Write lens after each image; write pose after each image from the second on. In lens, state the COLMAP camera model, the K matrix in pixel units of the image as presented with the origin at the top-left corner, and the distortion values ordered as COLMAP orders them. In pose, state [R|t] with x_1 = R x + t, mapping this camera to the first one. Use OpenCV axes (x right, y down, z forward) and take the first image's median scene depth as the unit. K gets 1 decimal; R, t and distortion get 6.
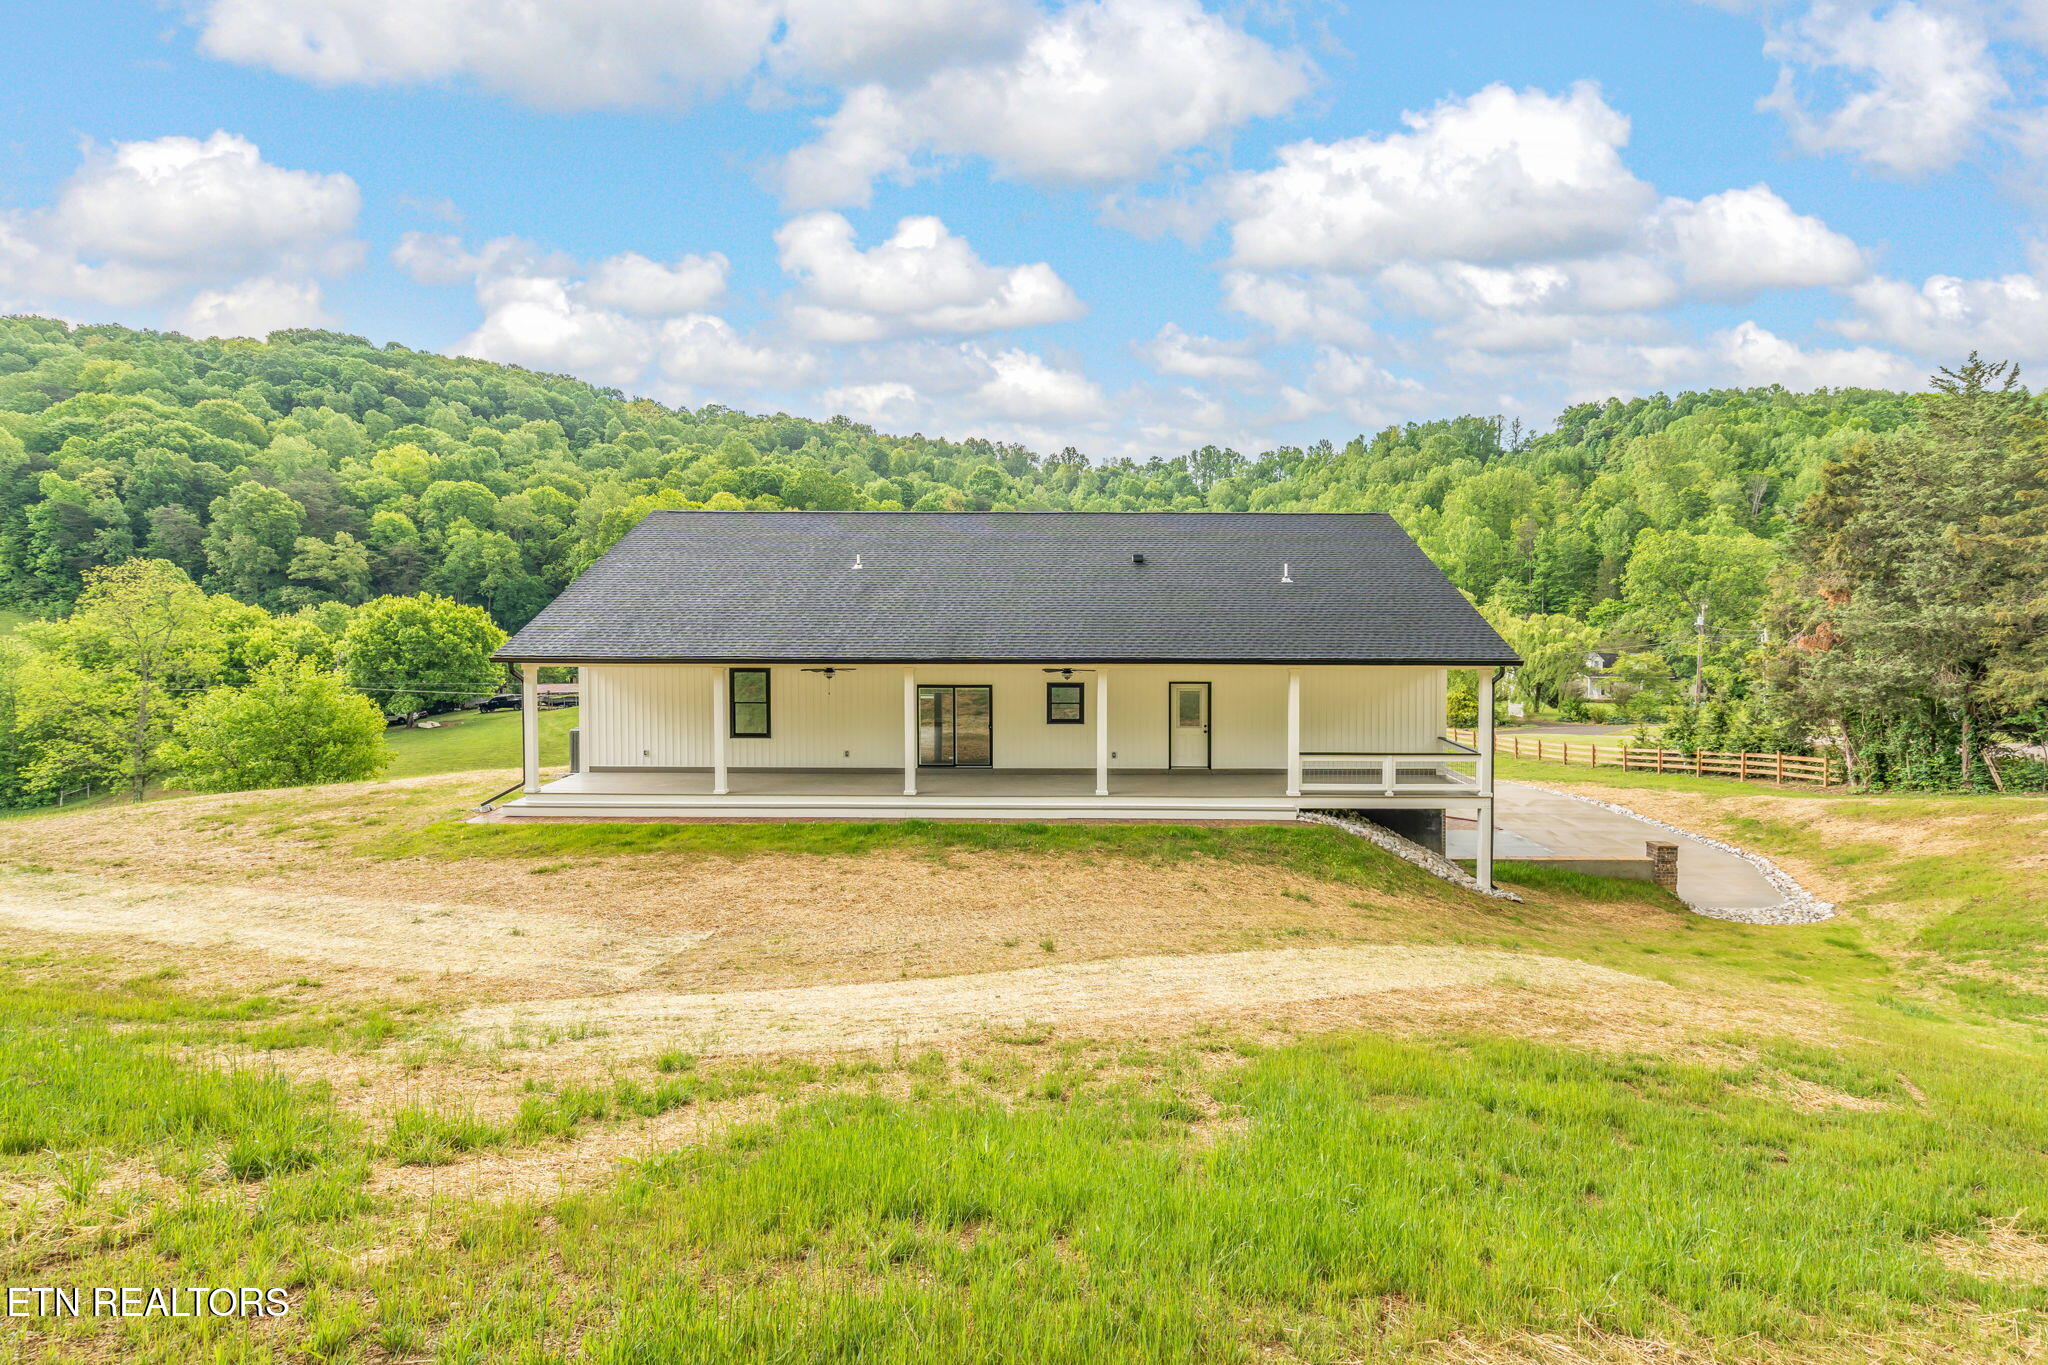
lens RADIAL K [[960.7, 0, 1038.1], [0, 960.7, 627.3], [0, 0, 1]] dist [-0.000515, 0.000847]
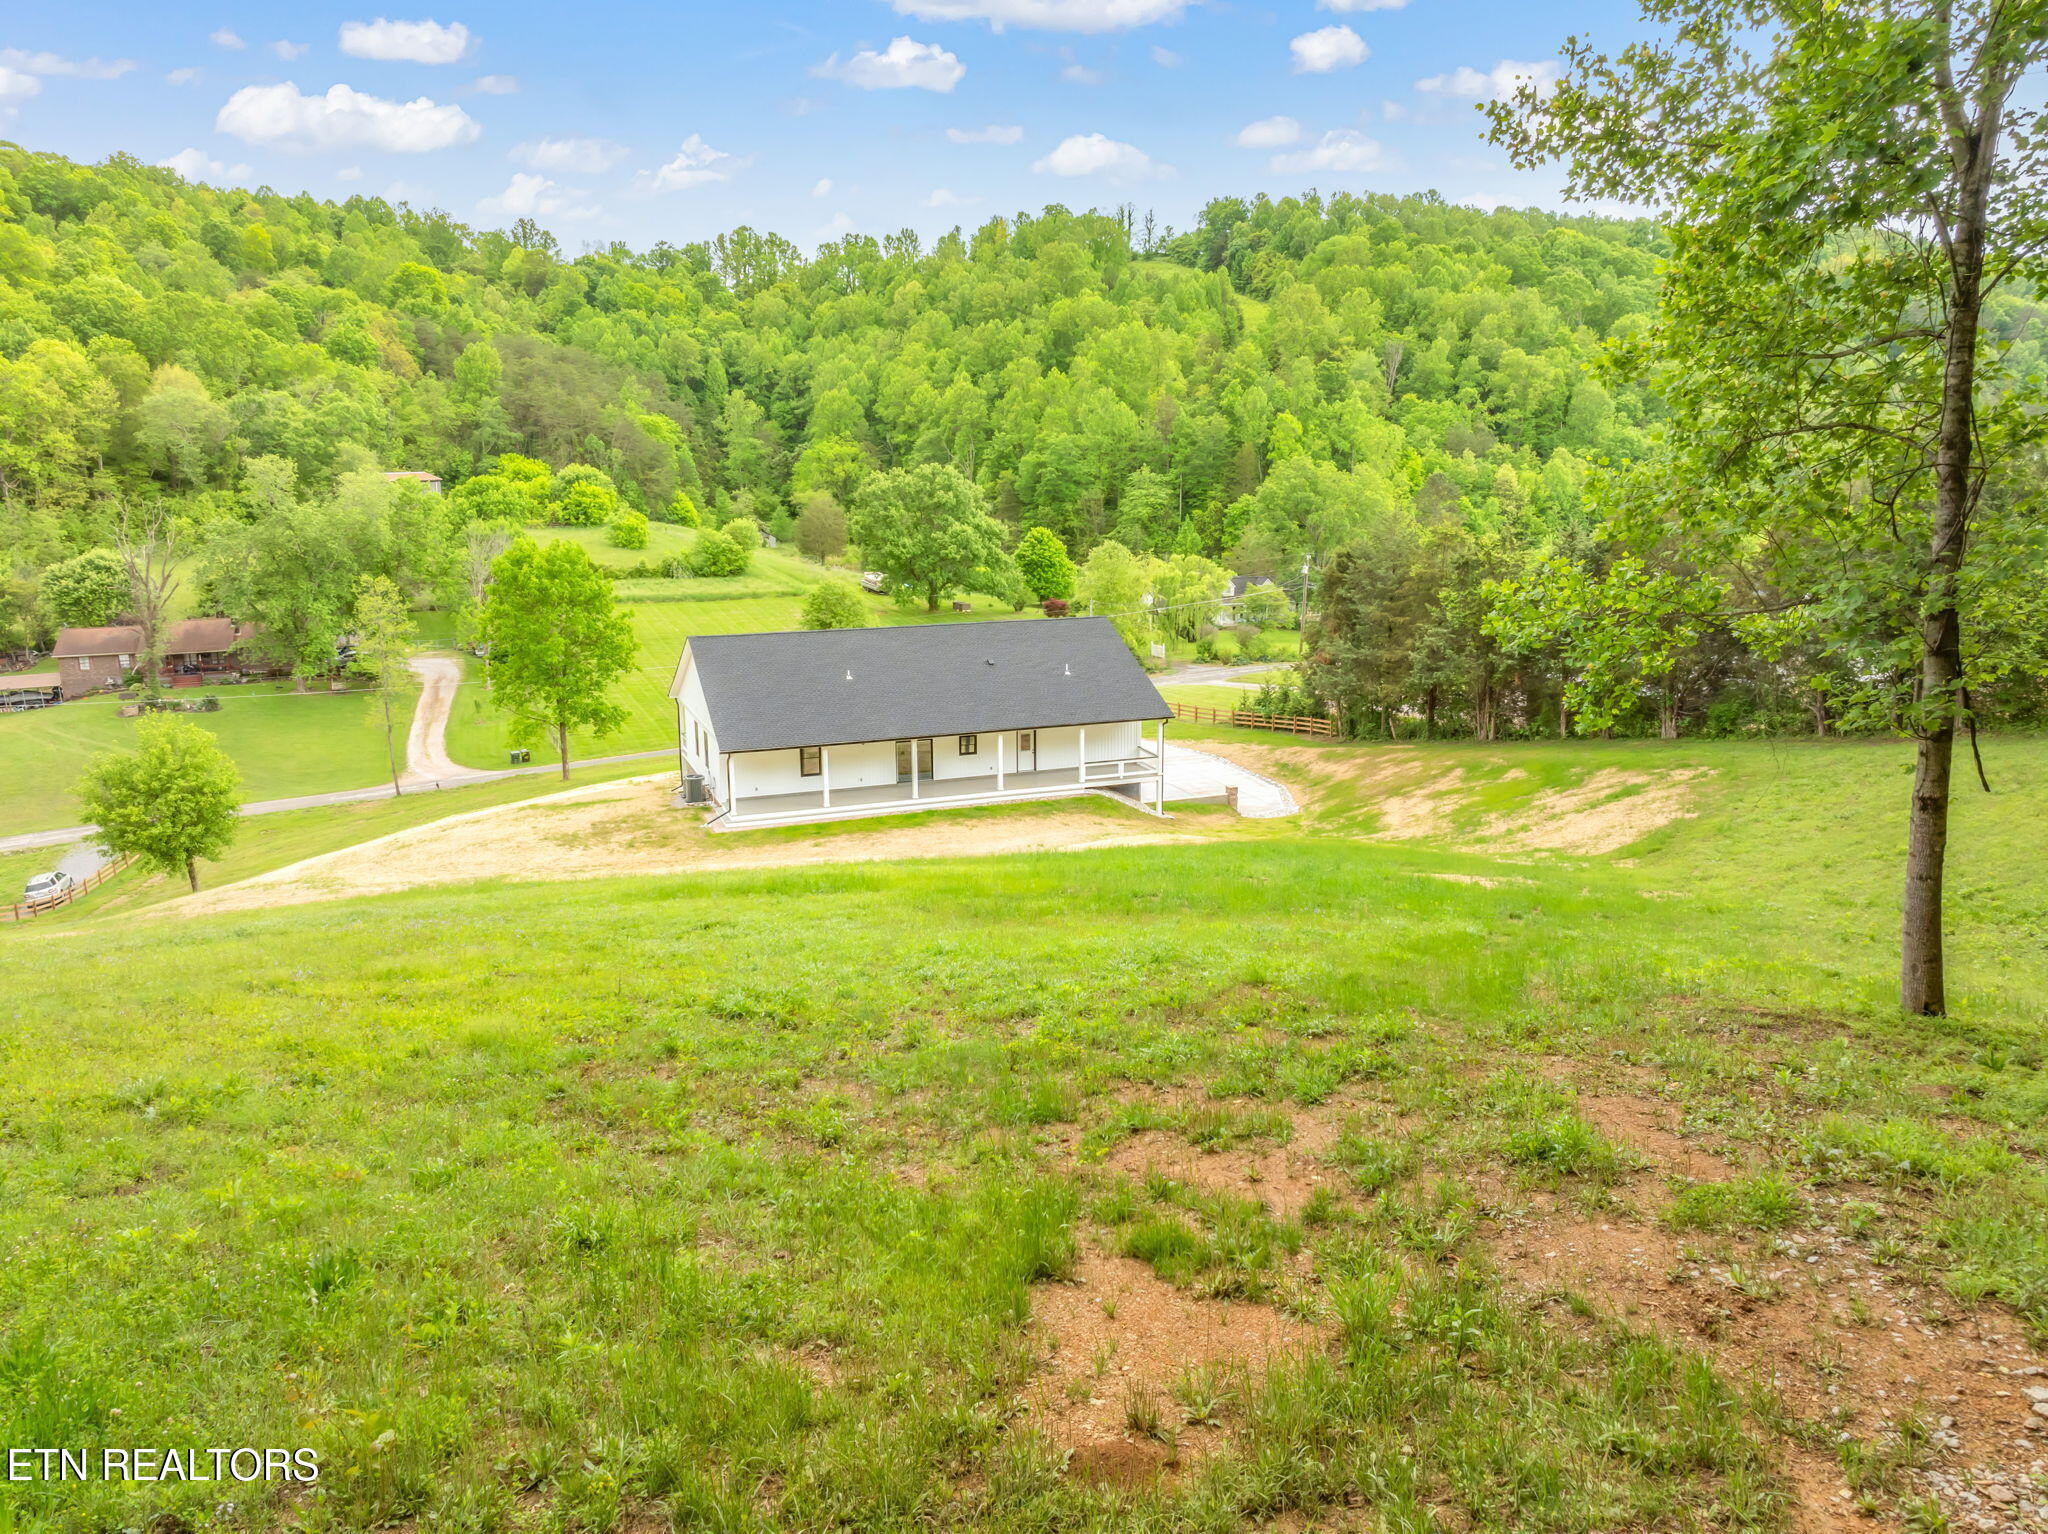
lens RADIAL K [[1682.5, 0, 1027.1], [0, 1682.5, 726.3], [0, 0, 1]] dist [-0.052124, 0.003017]
pose [[0.923034, -0.079453, 0.376424, -0.716508], [0.011201, 0.983577, 0.180140, -0.358875], [-0.384555, -0.162059, 0.908765, -1.351124]]
